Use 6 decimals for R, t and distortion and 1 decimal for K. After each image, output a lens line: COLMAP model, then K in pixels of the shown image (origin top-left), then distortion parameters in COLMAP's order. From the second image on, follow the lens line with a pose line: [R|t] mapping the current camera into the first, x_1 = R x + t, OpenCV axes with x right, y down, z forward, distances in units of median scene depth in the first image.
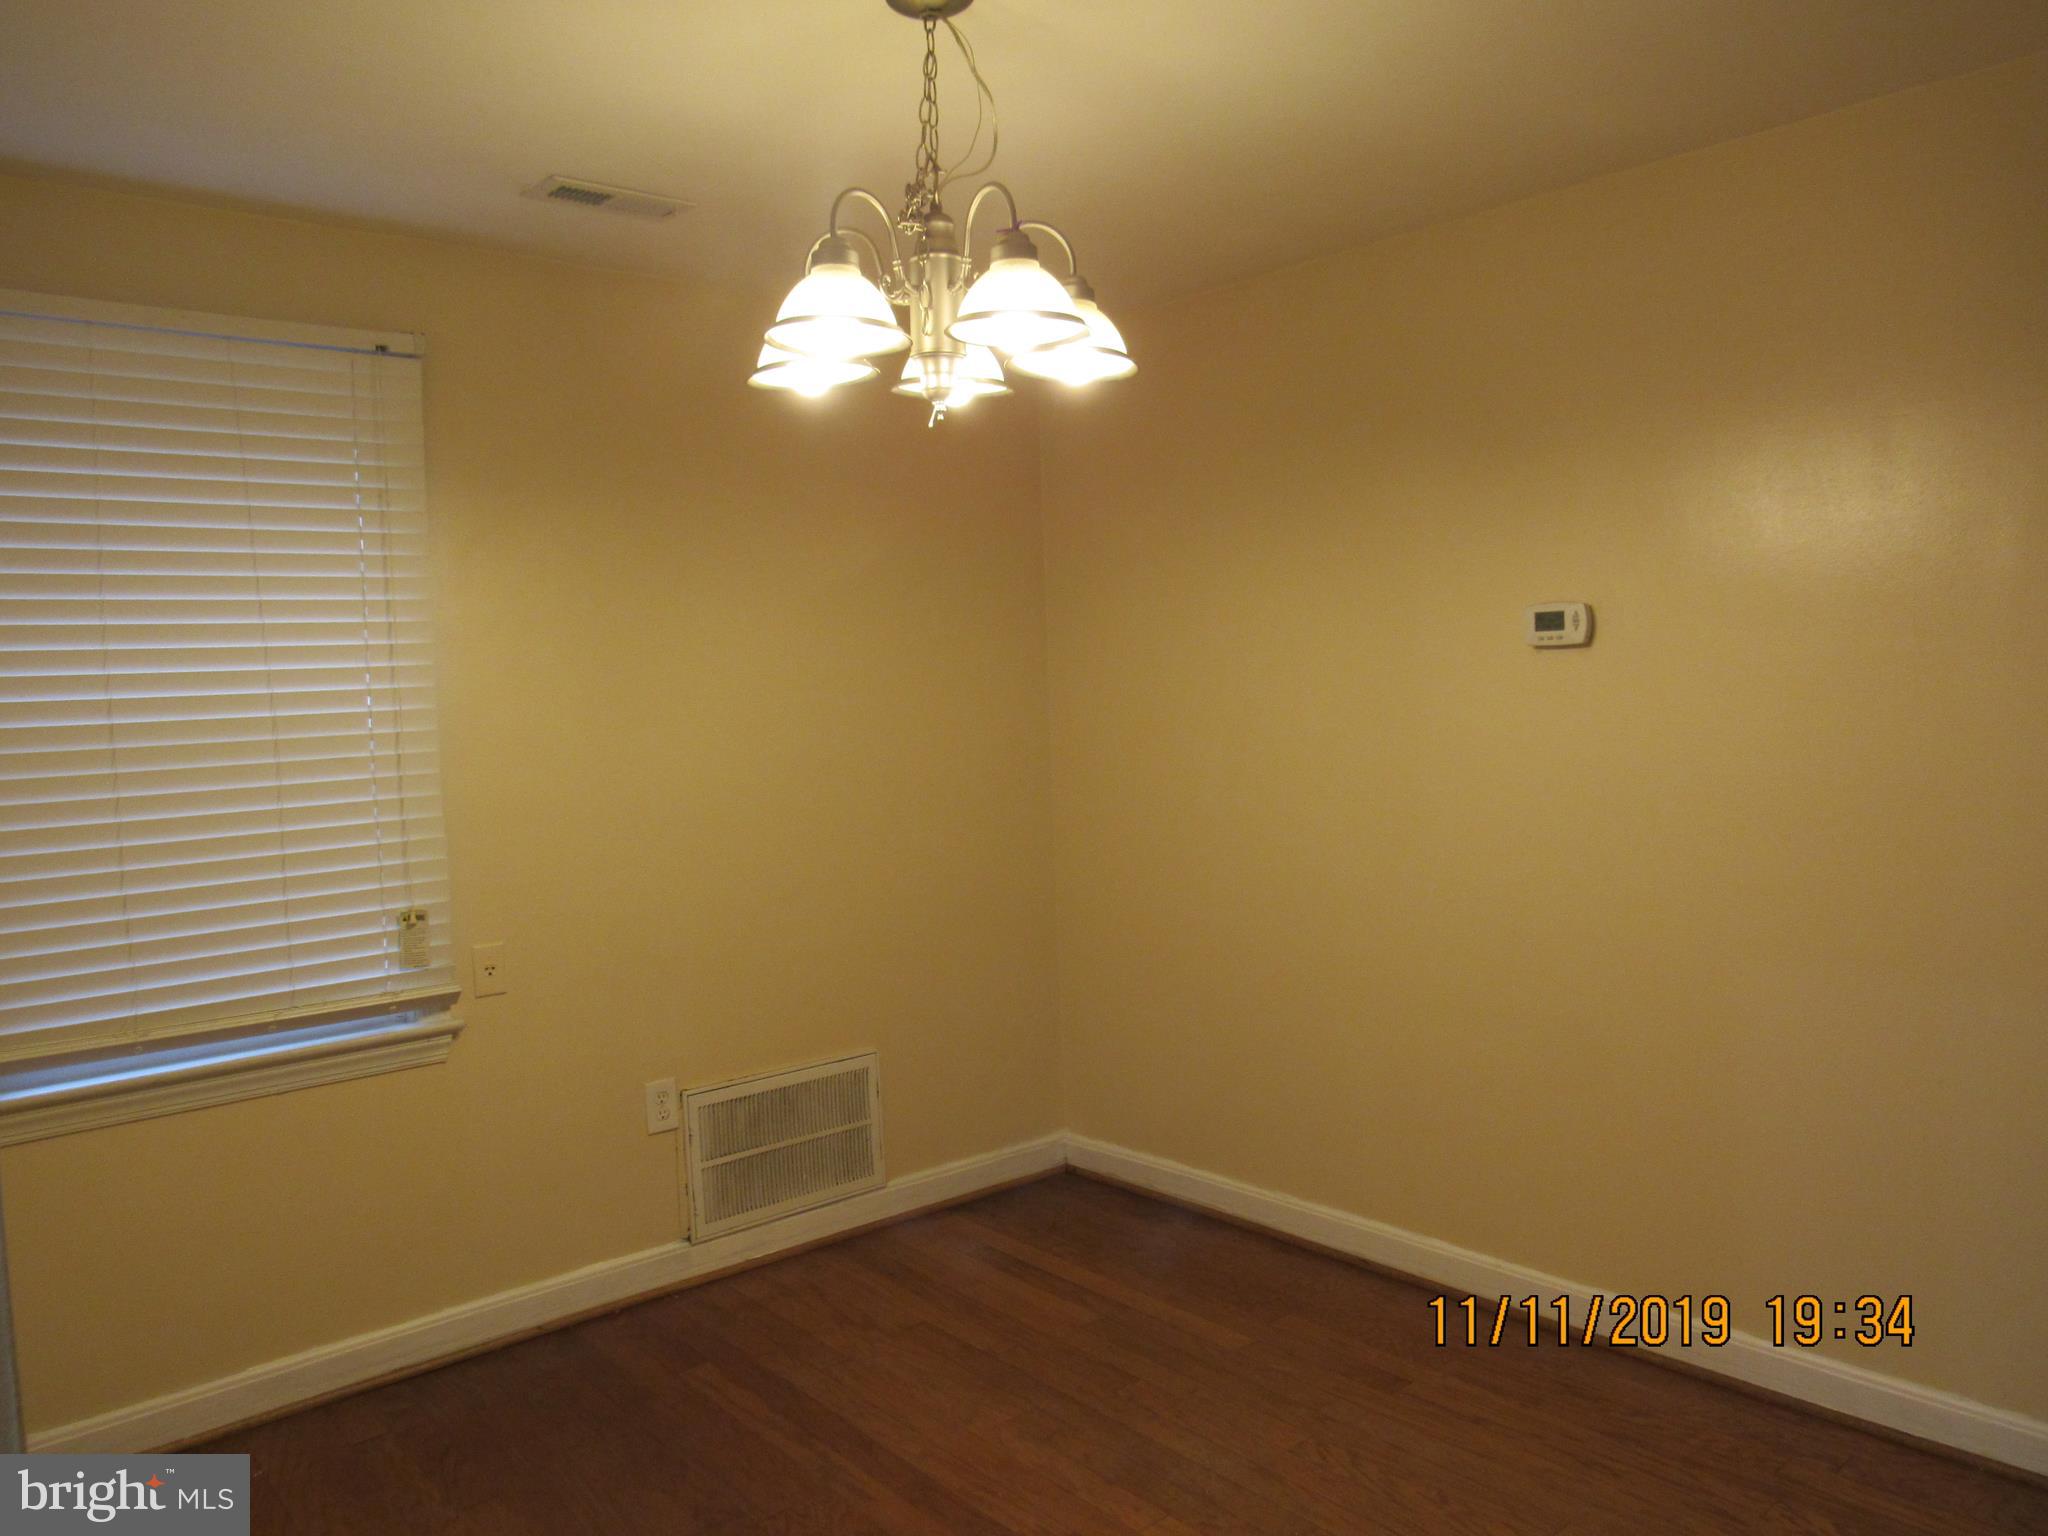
lens RADIAL K [[1492.0, 0, 1003.1], [0, 1492.0, 772.0], [0, 0, 1]] dist [-0.017729, 0.000691]
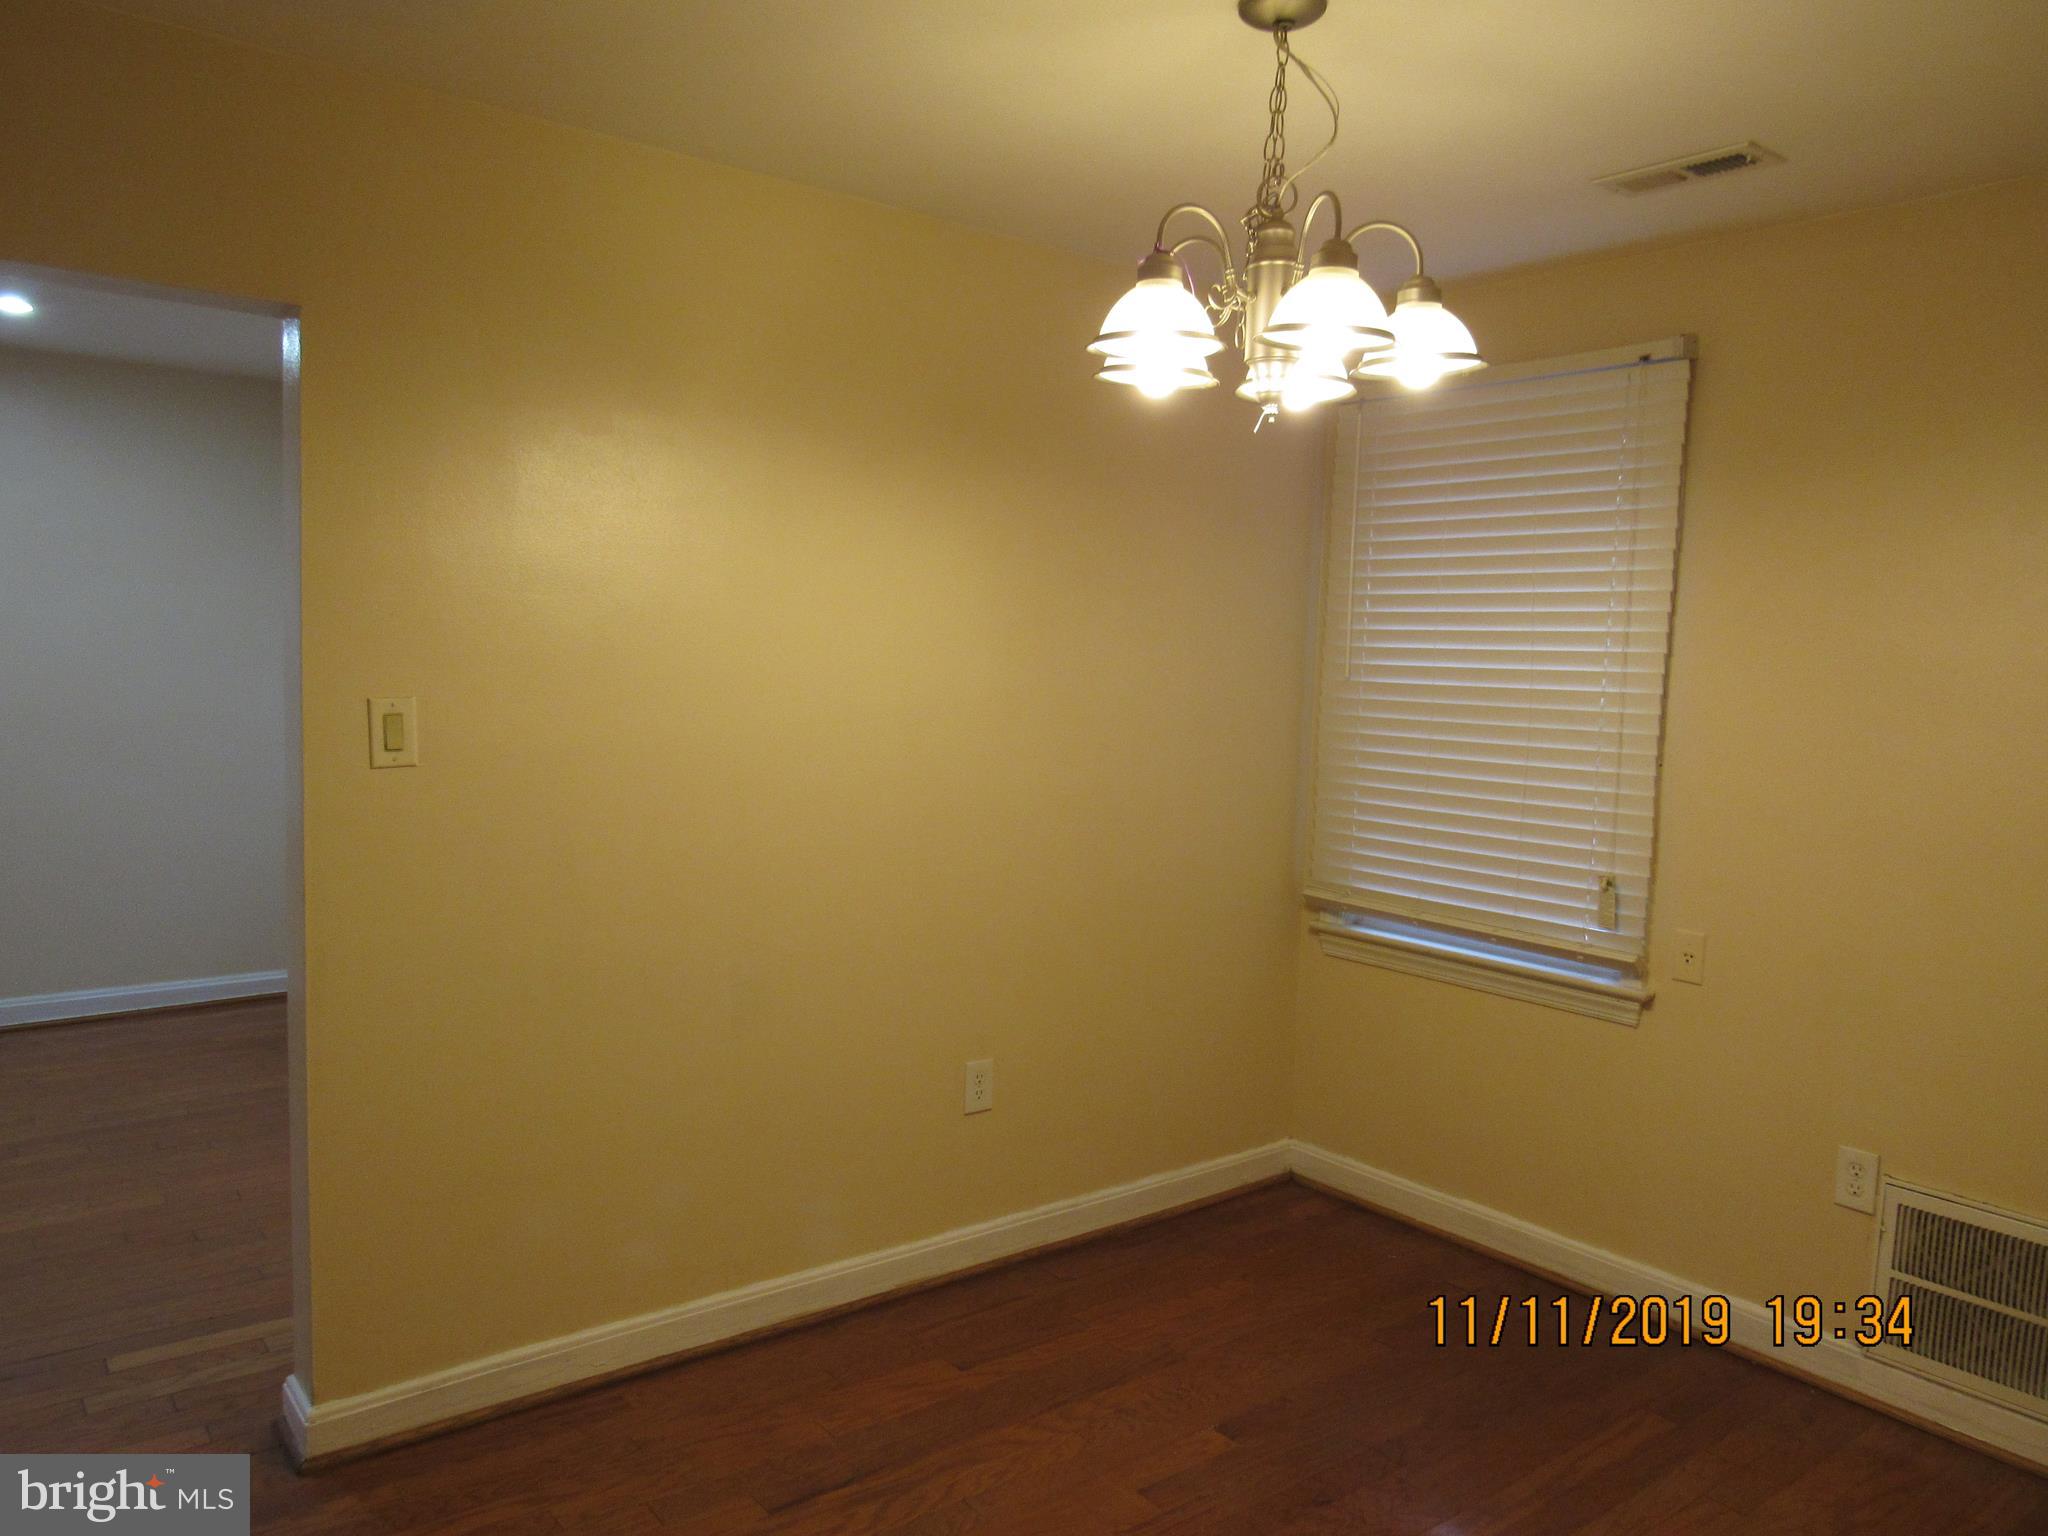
lens RADIAL K [[1517.4, 0, 1042.1], [0, 1517.4, 771.0], [0, 0, 1]] dist [-0.022440, 0.027520]
pose [[-0.011085, 0.122275, -0.992434, 0.702570], [-0.103616, 0.987012, 0.122764, -0.076732], [0.994556, 0.104193, 0.001728, 0.579958]]
